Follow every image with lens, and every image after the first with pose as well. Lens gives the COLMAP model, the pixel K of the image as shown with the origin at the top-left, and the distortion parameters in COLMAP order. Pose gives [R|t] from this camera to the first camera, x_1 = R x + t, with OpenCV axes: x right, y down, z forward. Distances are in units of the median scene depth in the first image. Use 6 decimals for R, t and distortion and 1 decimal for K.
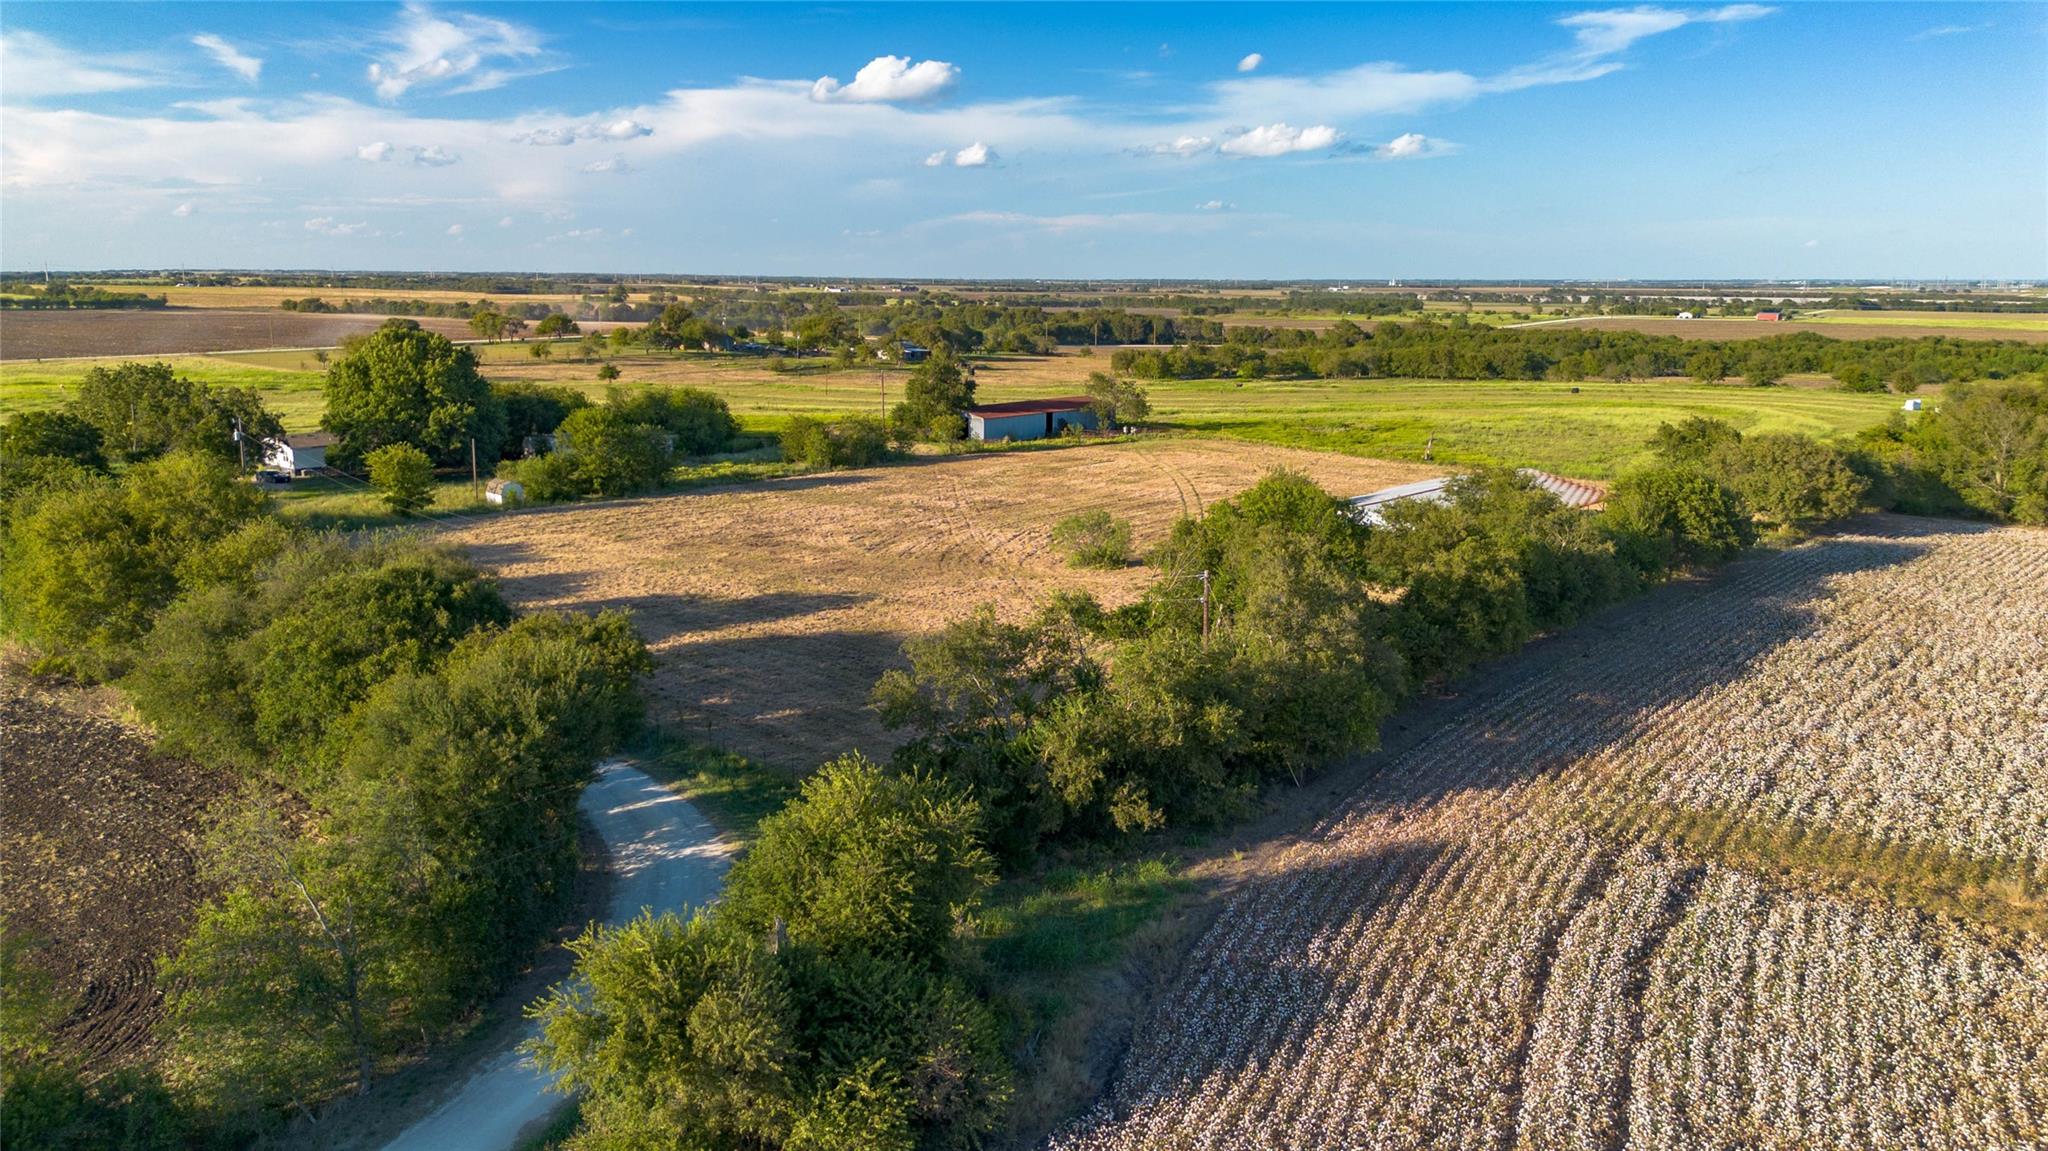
lens RADIAL K [[1424.9, 0, 1024.0], [0, 1424.9, 575.5], [0, 0, 1]] dist [0.060932, -0.061414]
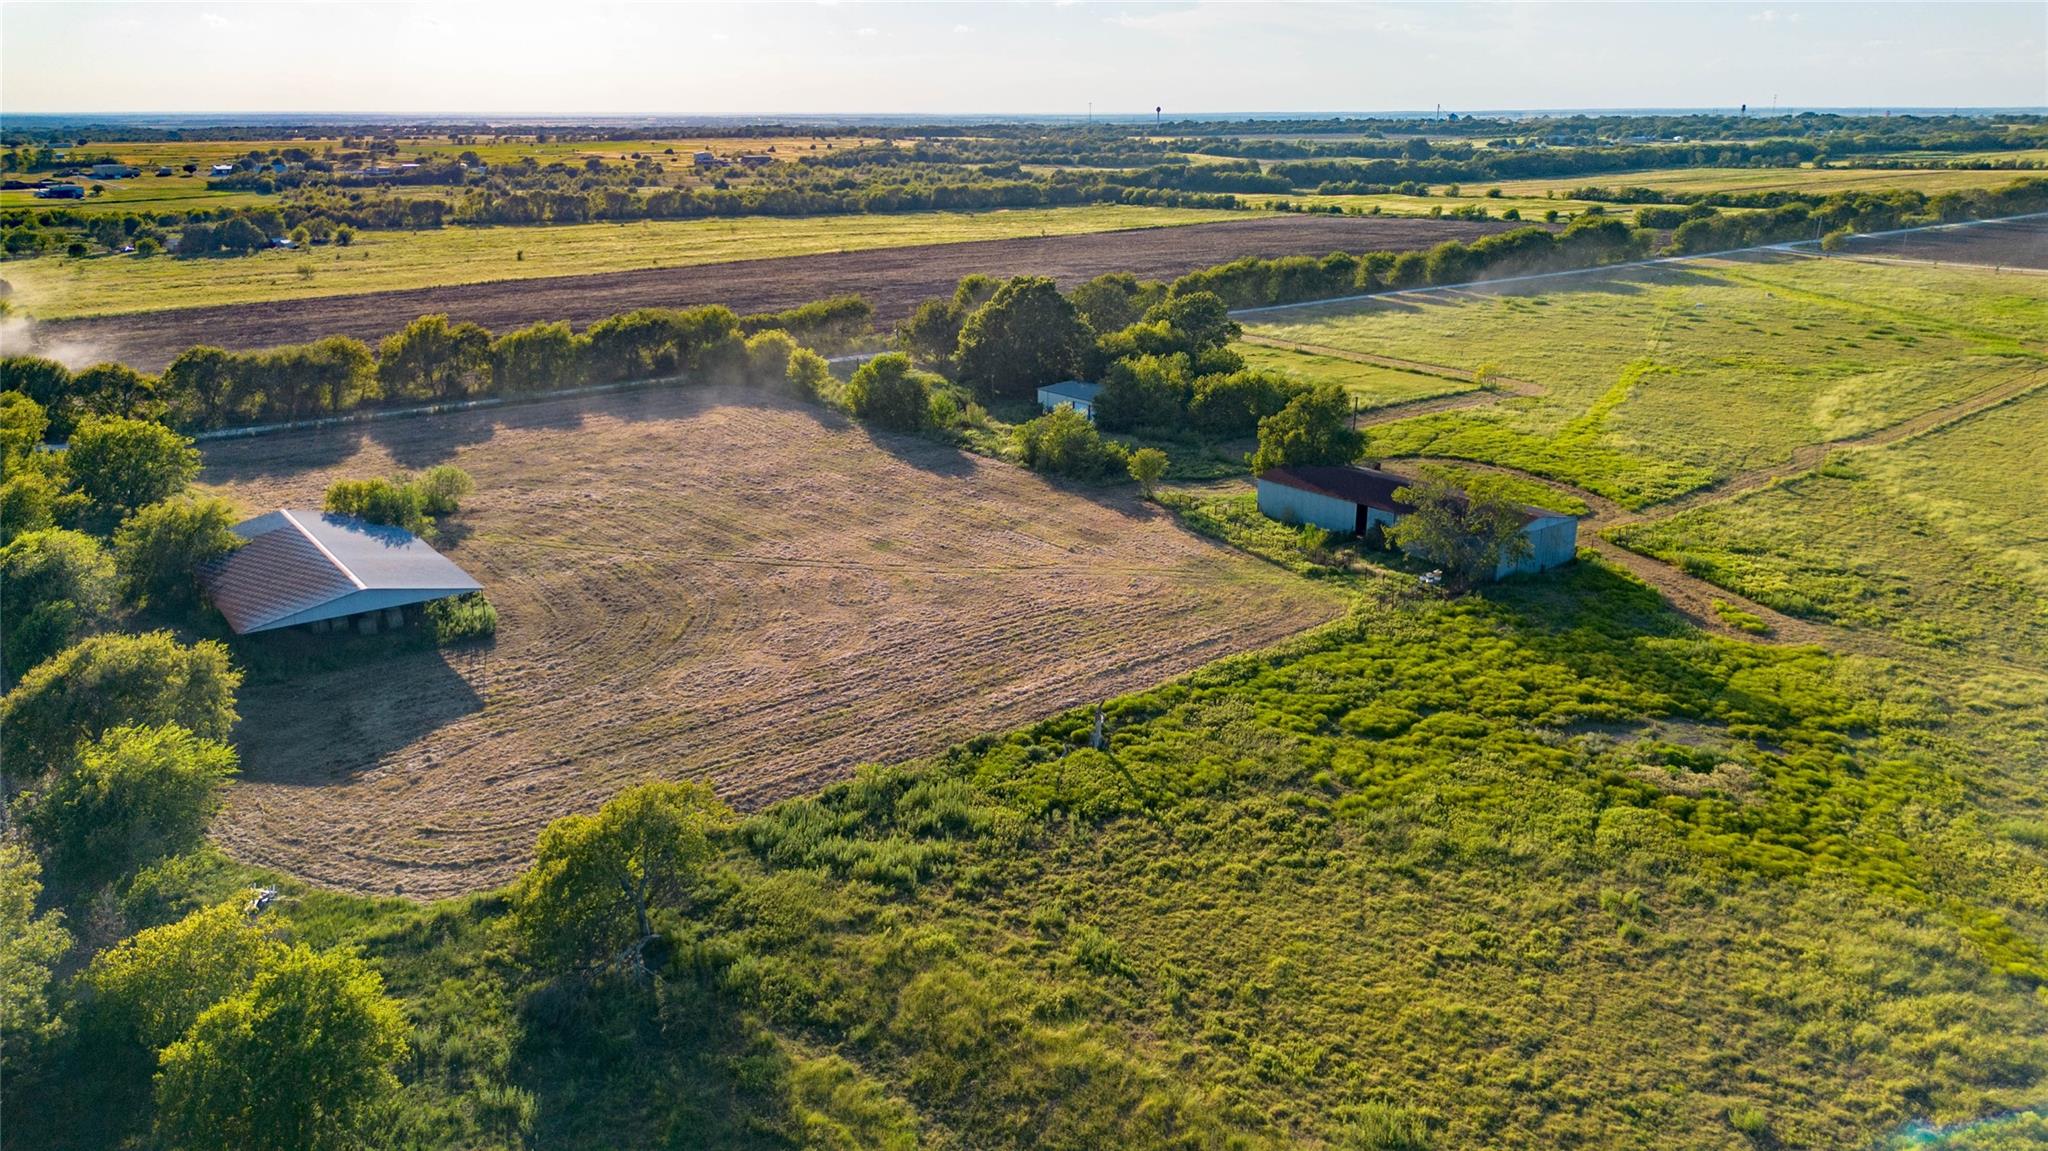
lens RADIAL K [[1424.9, 0, 1024.0], [0, 1424.9, 575.5], [0, 0, 1]] dist [0.060932, -0.061414]
pose [[-0.156950, 0.302587, -0.940111, 1.278476], [-0.193254, 0.924096, 0.329696, -0.511344], [0.968514, 0.233426, -0.086561, 1.717835]]
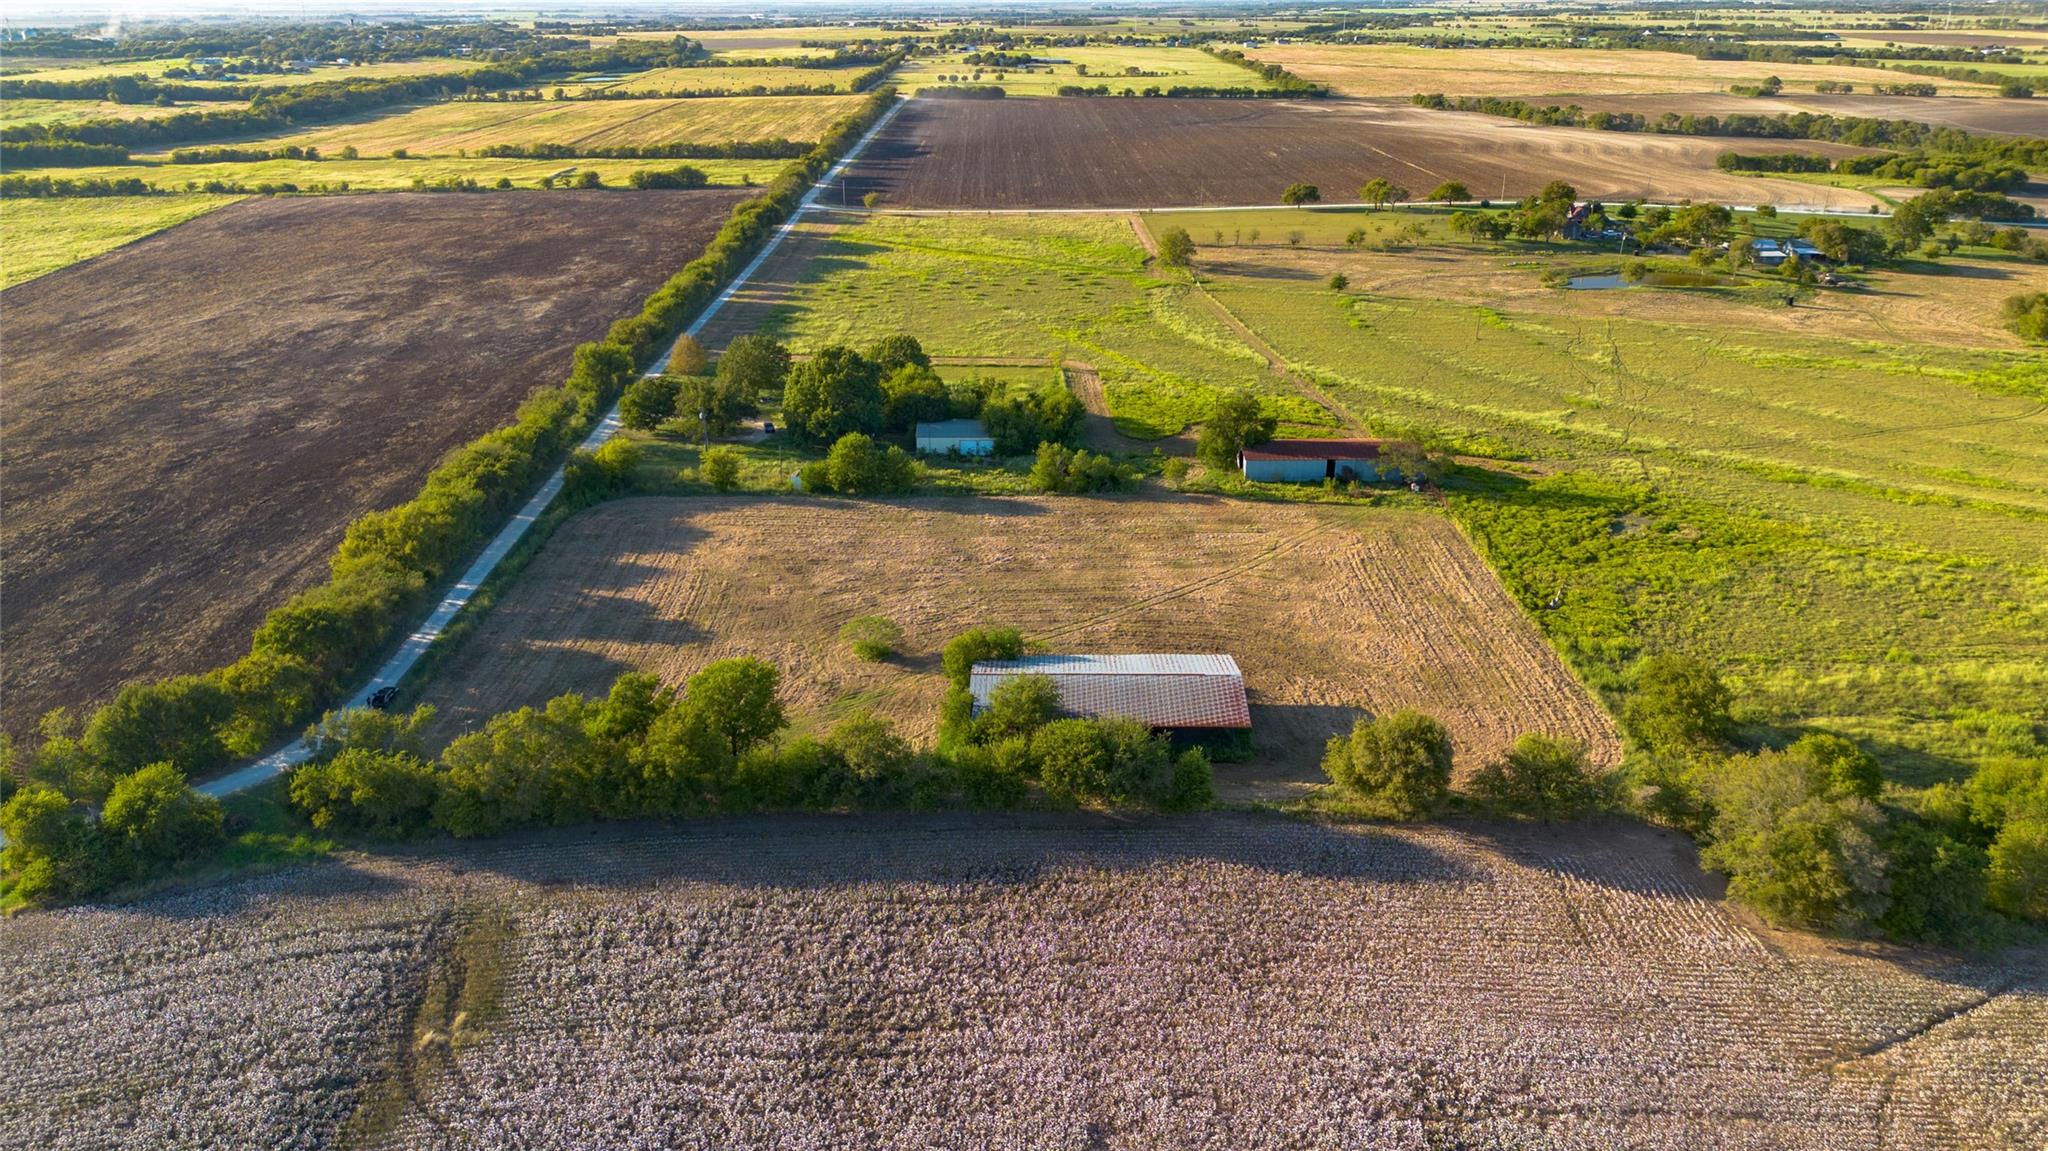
lens RADIAL K [[1424.9, 0, 1024.0], [0, 1424.9, 575.5], [0, 0, 1]] dist [0.060932, -0.061414]
pose [[0.688069, 0.266208, -0.675052, 1.177332], [-0.143423, 0.961817, 0.233106, -0.471131], [0.711331, -0.063575, 0.699976, 0.093158]]
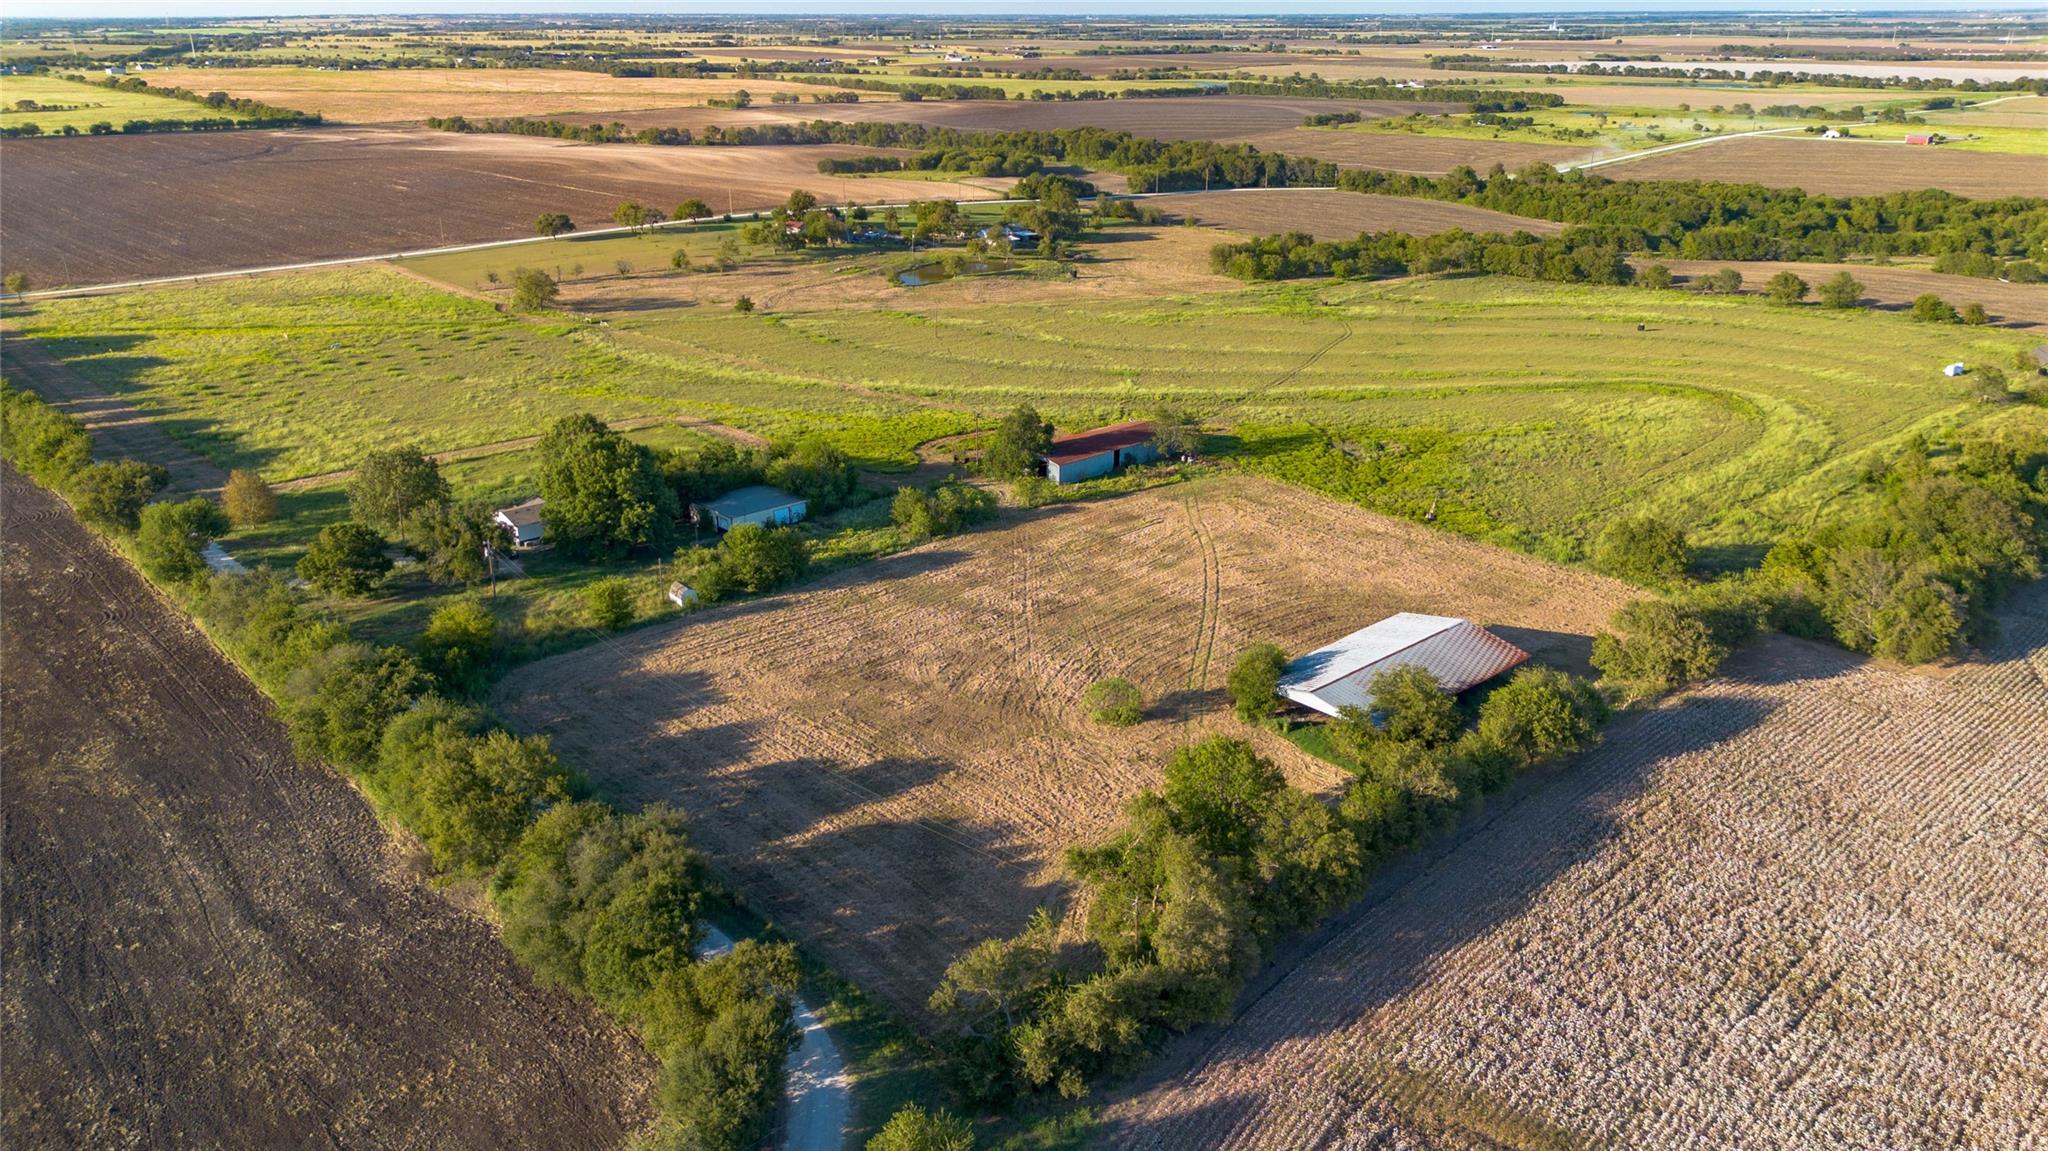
lens RADIAL K [[1424.9, 0, 1024.0], [0, 1424.9, 575.5], [0, 0, 1]] dist [0.060932, -0.061414]
pose [[0.996208, 0.021097, -0.084411, 0.078979], [-0.006587, 0.985662, 0.168602, -0.390958], [0.086758, -0.167406, 0.982063, -0.338241]]
